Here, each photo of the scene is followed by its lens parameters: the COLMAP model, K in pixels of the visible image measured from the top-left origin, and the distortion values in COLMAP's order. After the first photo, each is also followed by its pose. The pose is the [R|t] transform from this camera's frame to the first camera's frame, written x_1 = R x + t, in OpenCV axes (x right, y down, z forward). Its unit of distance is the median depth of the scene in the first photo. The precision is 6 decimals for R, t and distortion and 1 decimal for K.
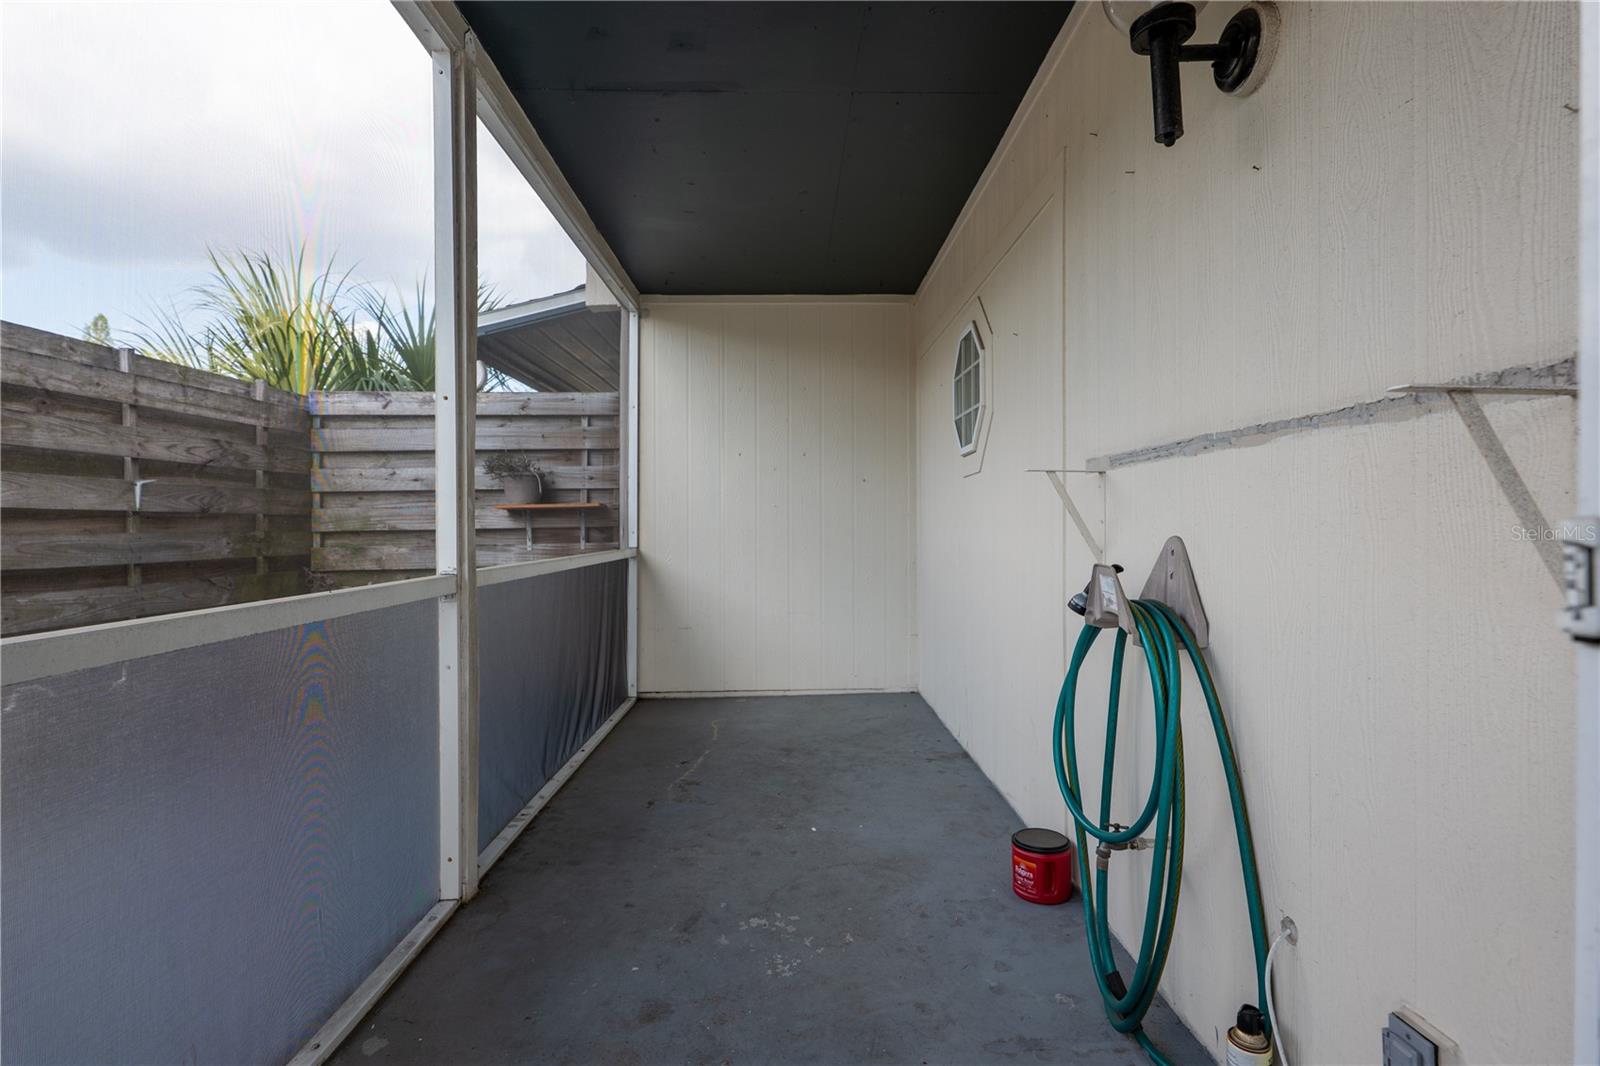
lens RADIAL K [[758.8, 0, 800.0], [0, 758.8, 533.0], [0, 0, 1]] dist [0.000643, 0.000013]
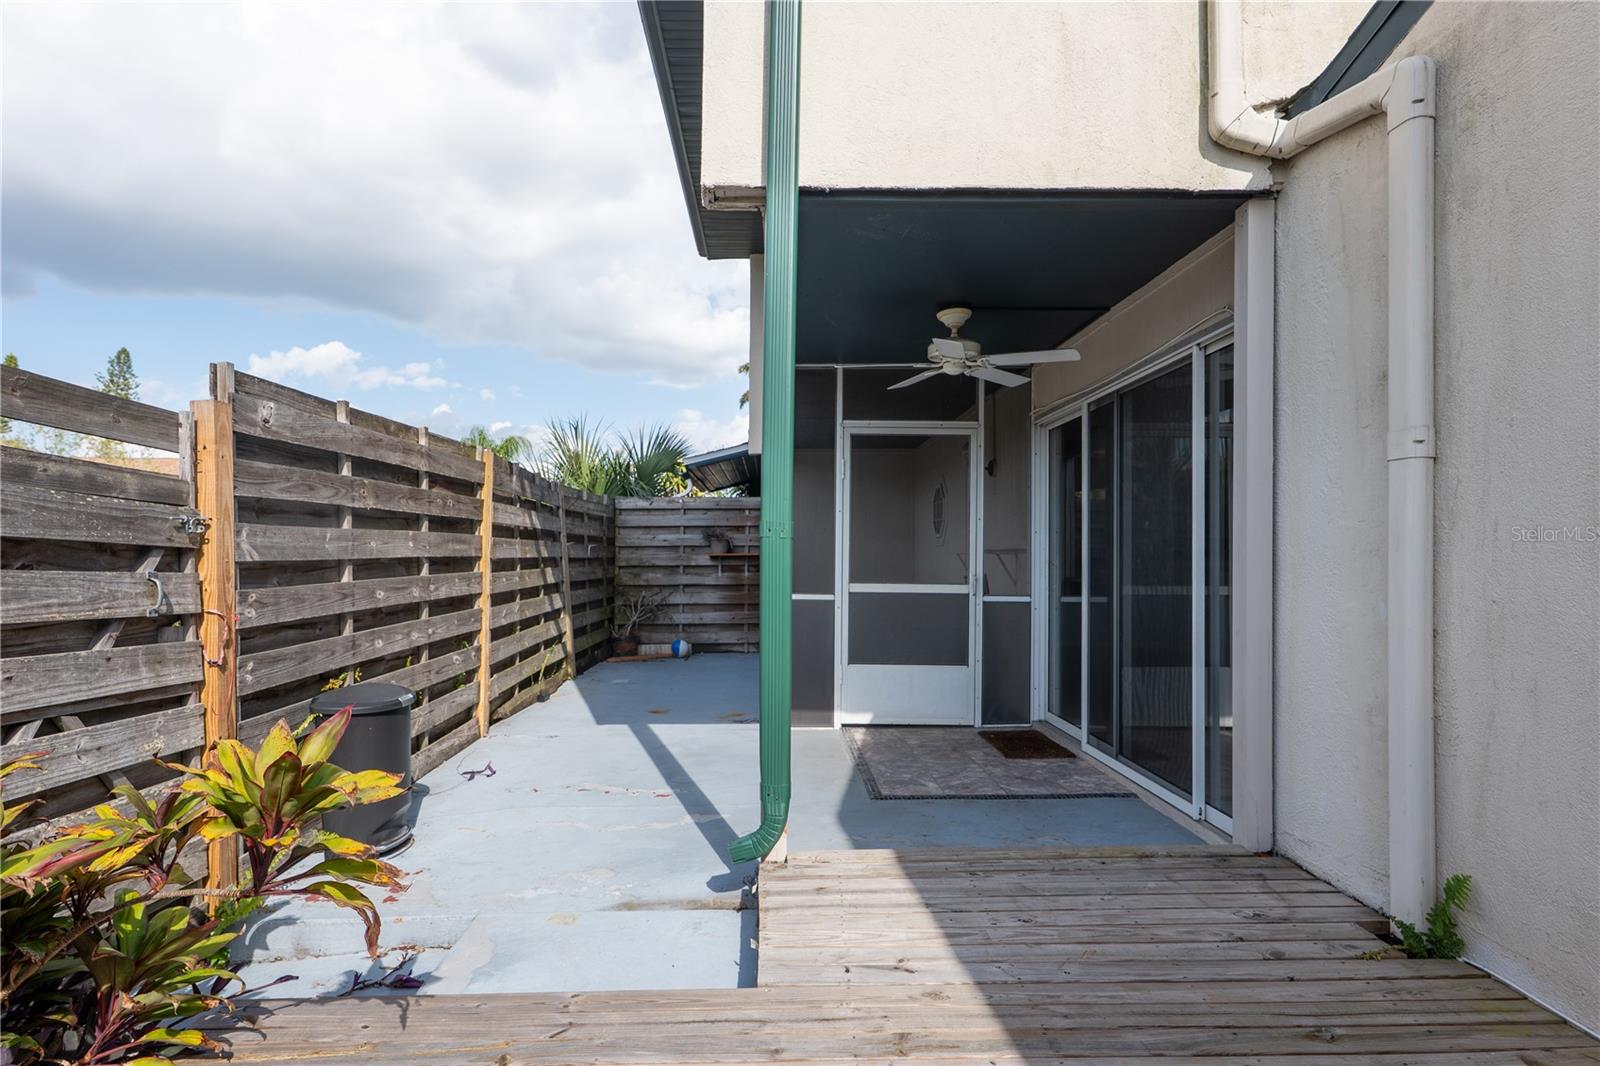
lens RADIAL K [[777.6, 0, 763.1], [0, 777.6, 558.6], [0, 0, 1]] dist [0.000640, 0.000019]
pose [[0.999421, 0.011034, -0.032196, -0.179327], [-0.011313, 0.999900, -0.008511, -0.007846], [0.032098, 0.008871, 0.999445, -1.048812]]
